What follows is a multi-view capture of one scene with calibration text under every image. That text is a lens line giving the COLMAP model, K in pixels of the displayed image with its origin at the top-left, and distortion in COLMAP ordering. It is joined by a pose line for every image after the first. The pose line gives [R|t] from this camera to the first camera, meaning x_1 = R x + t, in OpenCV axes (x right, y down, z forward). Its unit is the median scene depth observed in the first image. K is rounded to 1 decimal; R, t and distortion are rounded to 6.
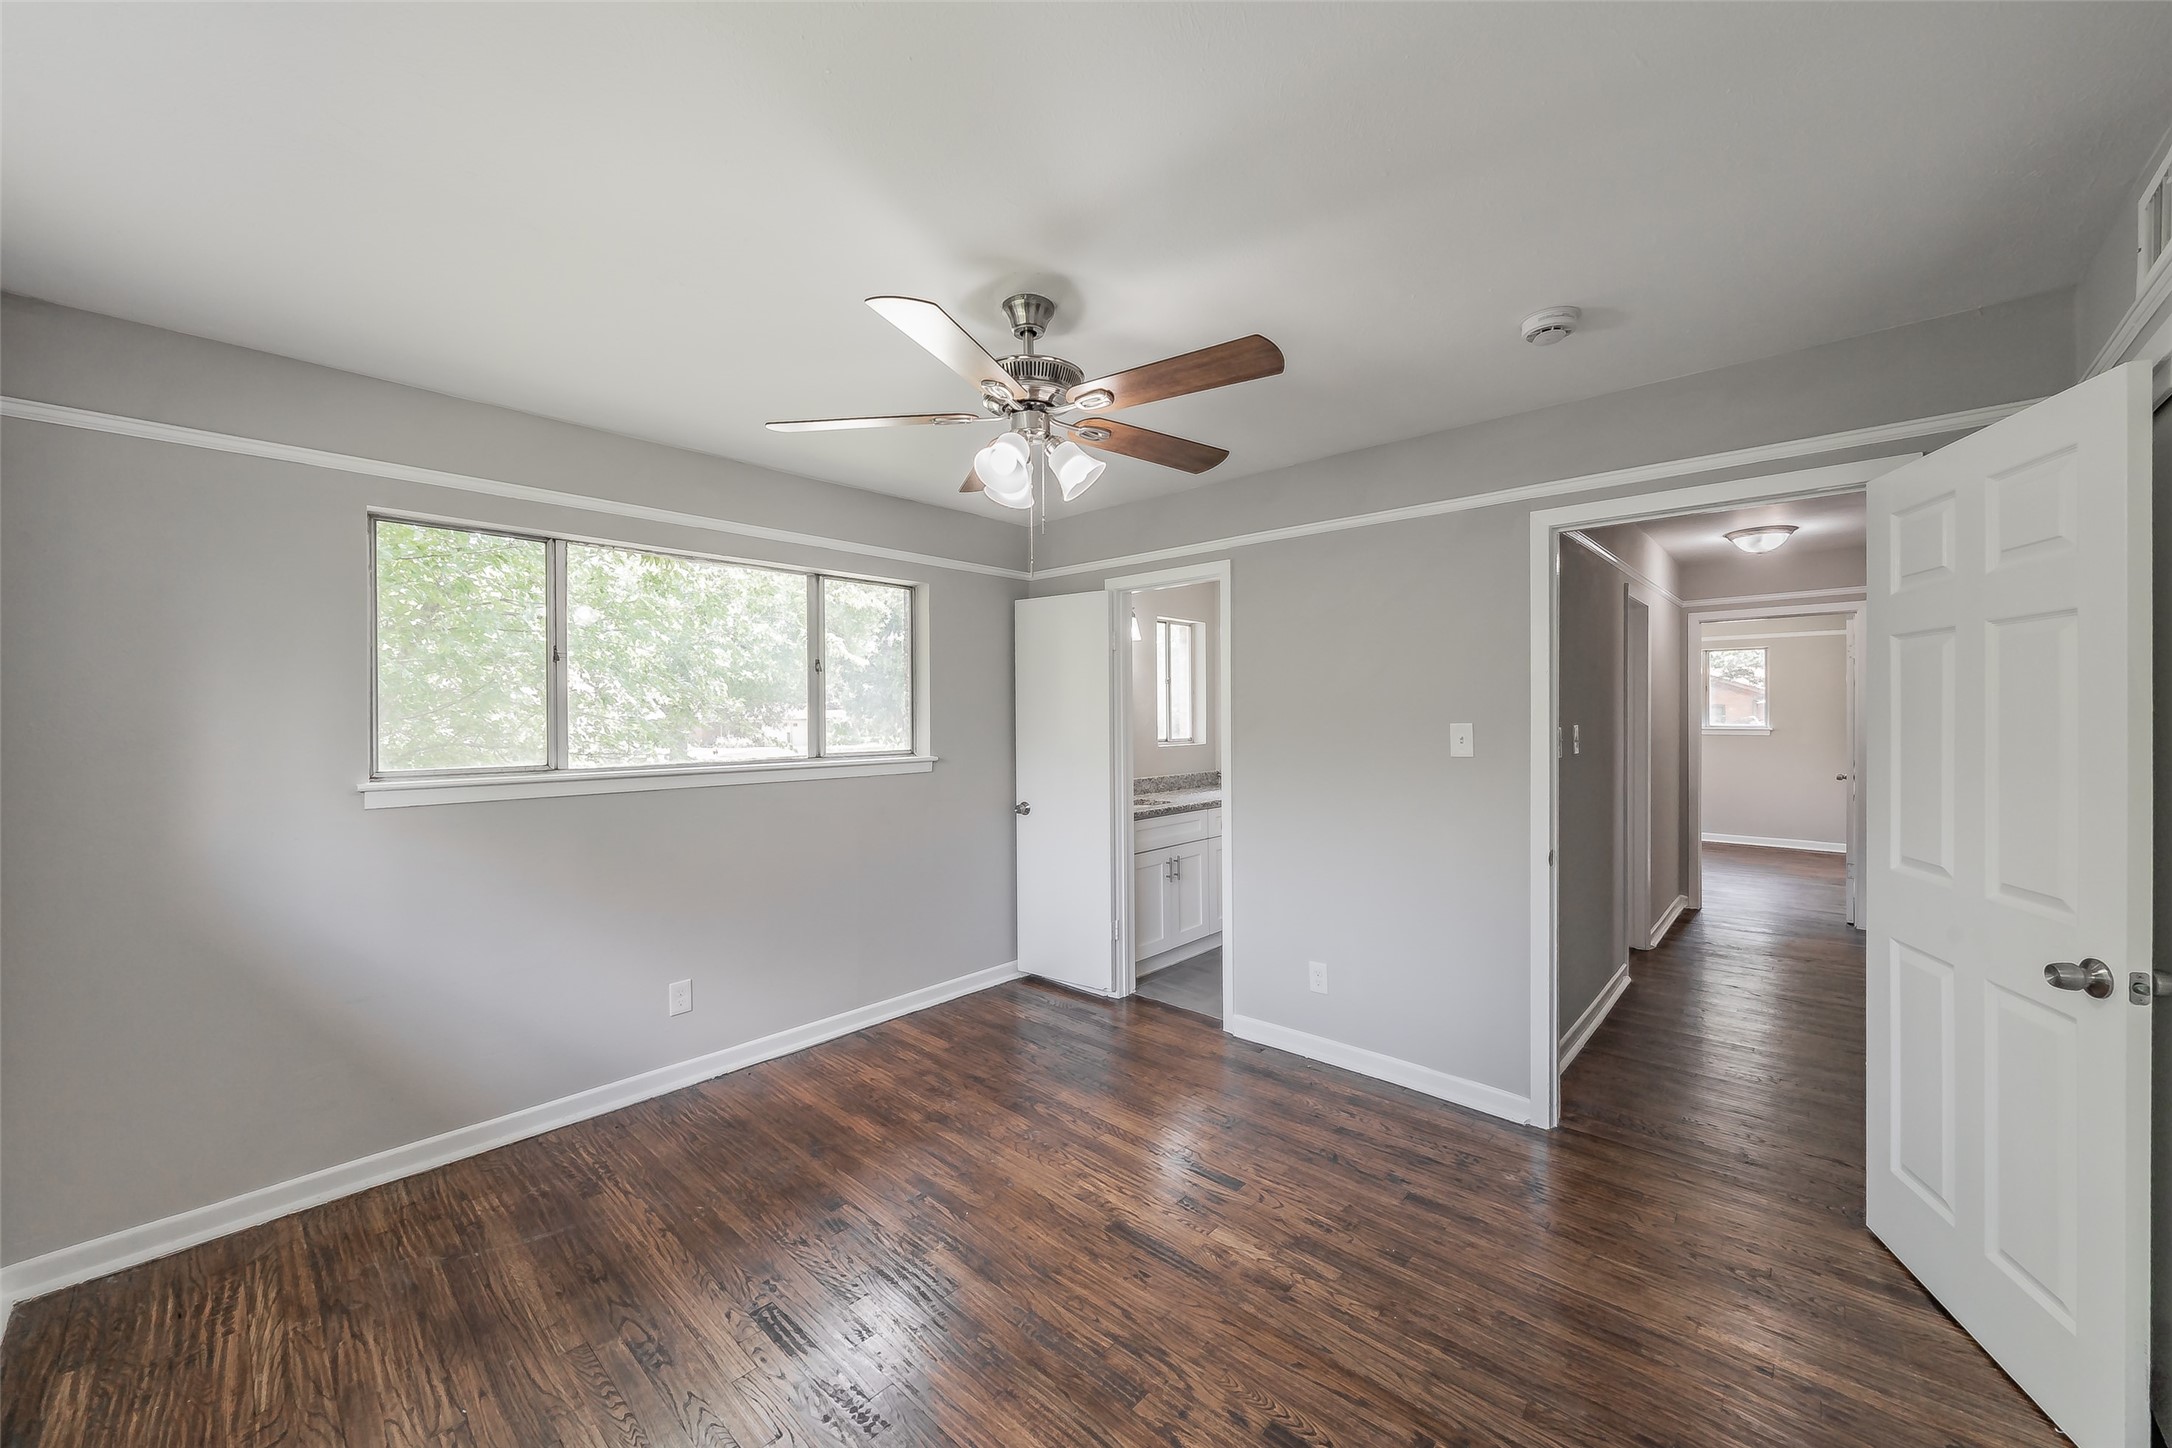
lens RADIAL K [[822.1, 0, 1088.9], [0, 822.1, 714.0], [0, 0, 1]] dist [-0.003012, 0.000756]
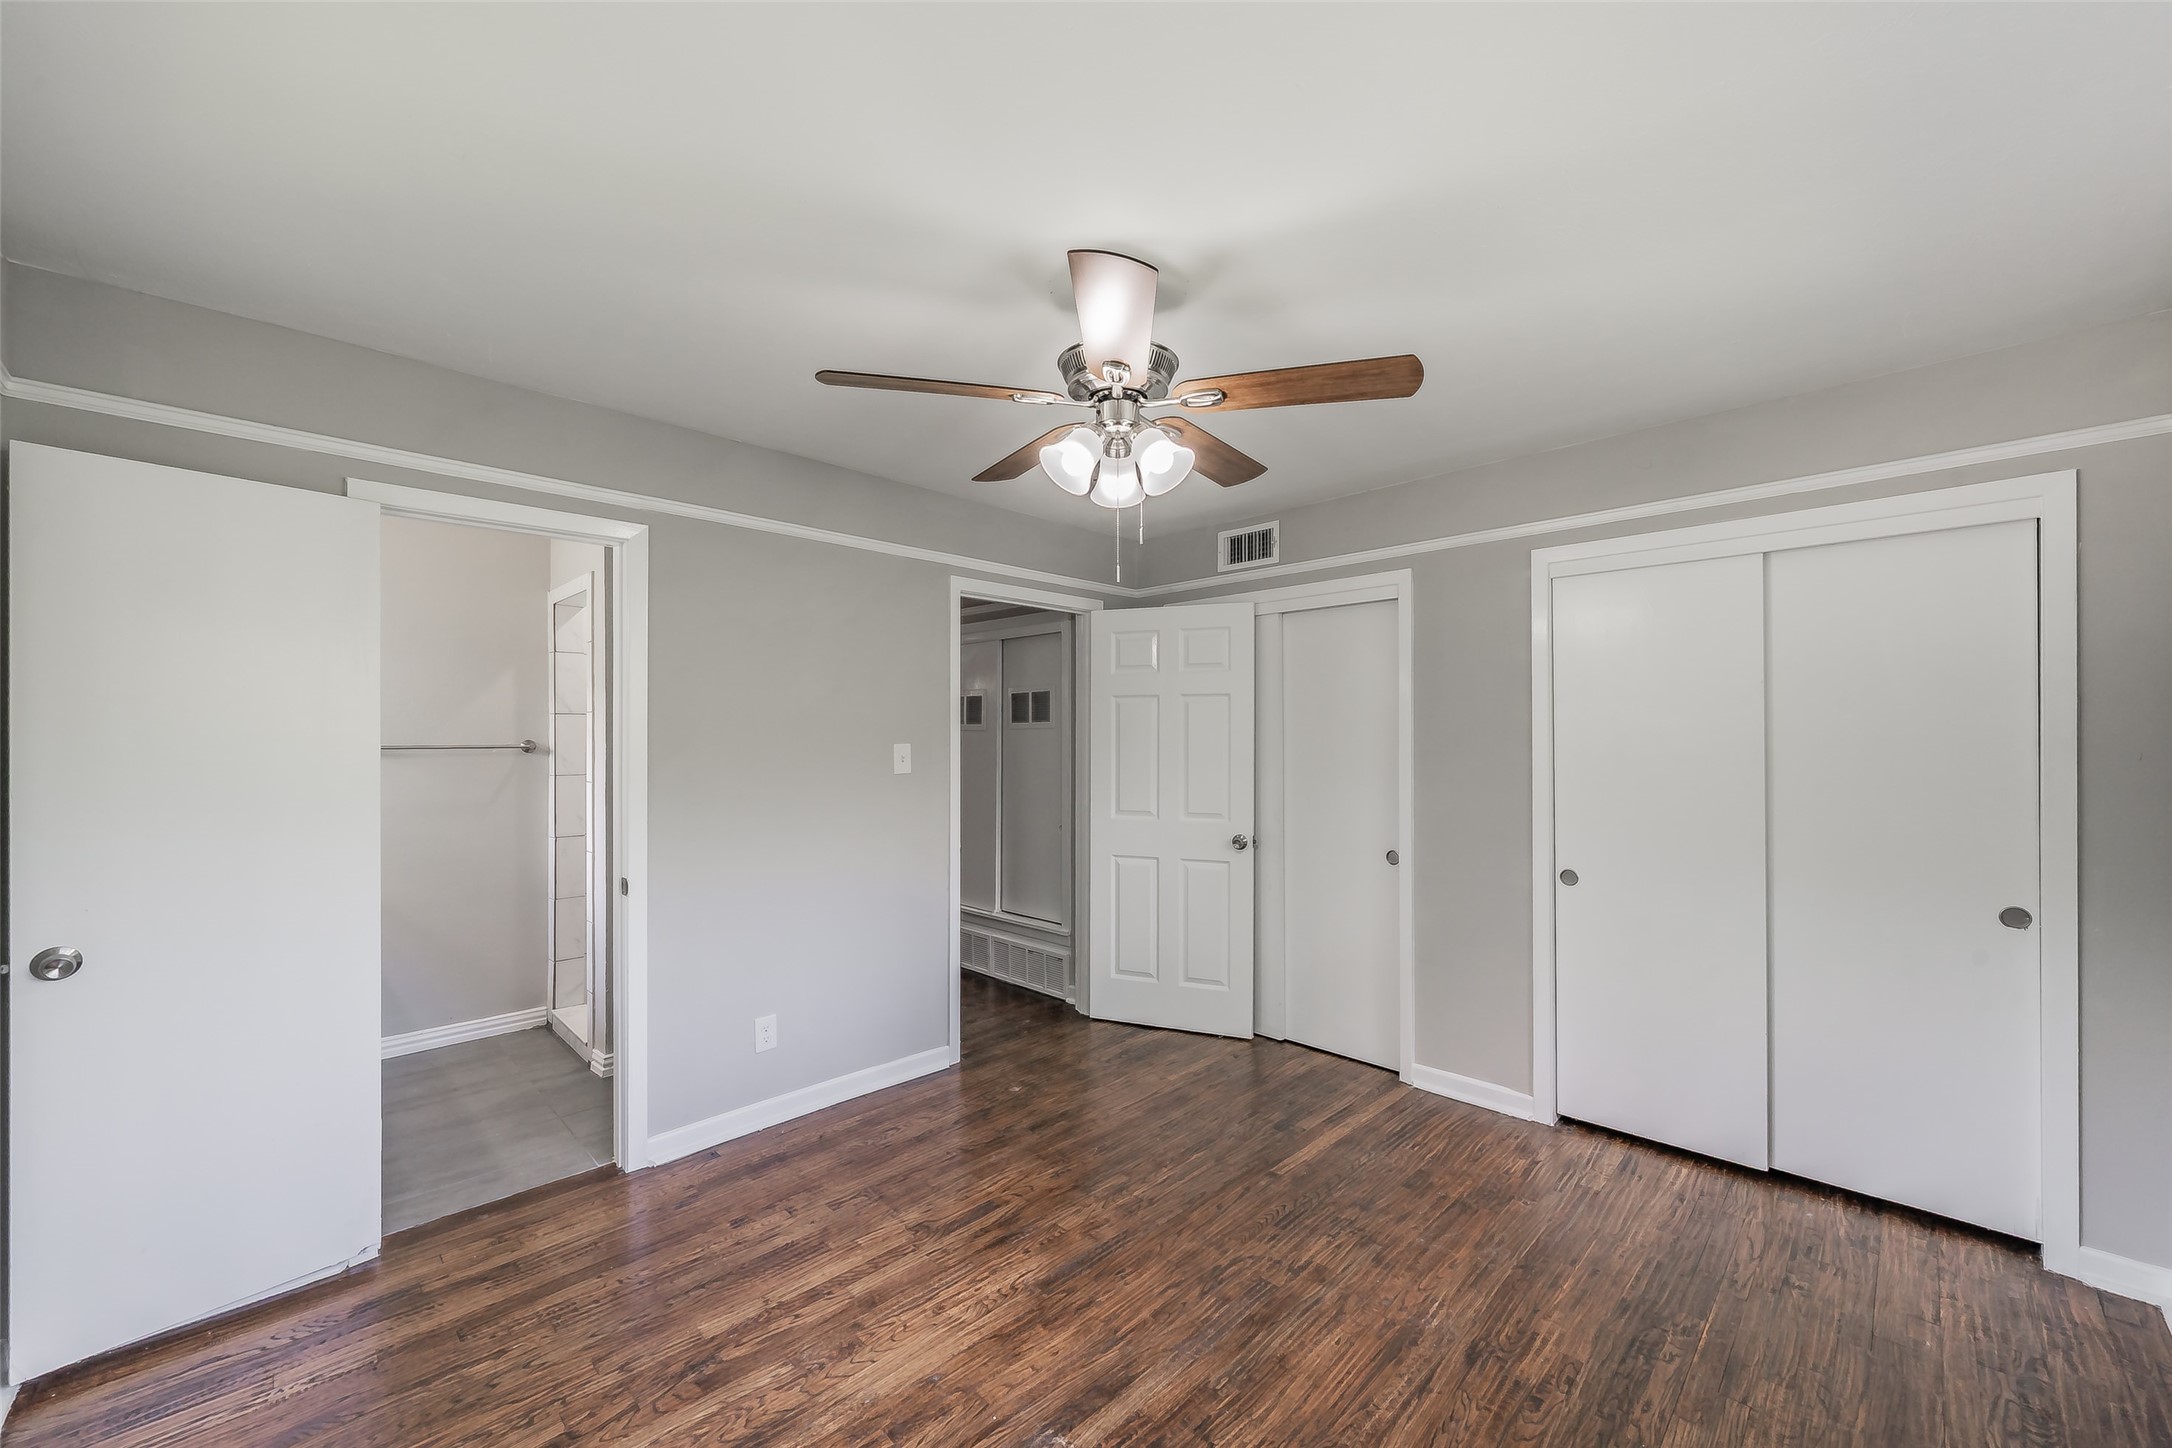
lens RADIAL K [[822.1, 0, 1125.9], [0, 822.1, 737.9], [0, 0, 1]] dist [-0.003012, 0.000756]
pose [[0.020780, 0.003031, 0.999779, -0.728709], [-0.004681, 0.999985, -0.002934, 0.004288], [-0.999773, -0.004619, 0.020794, 0.726004]]
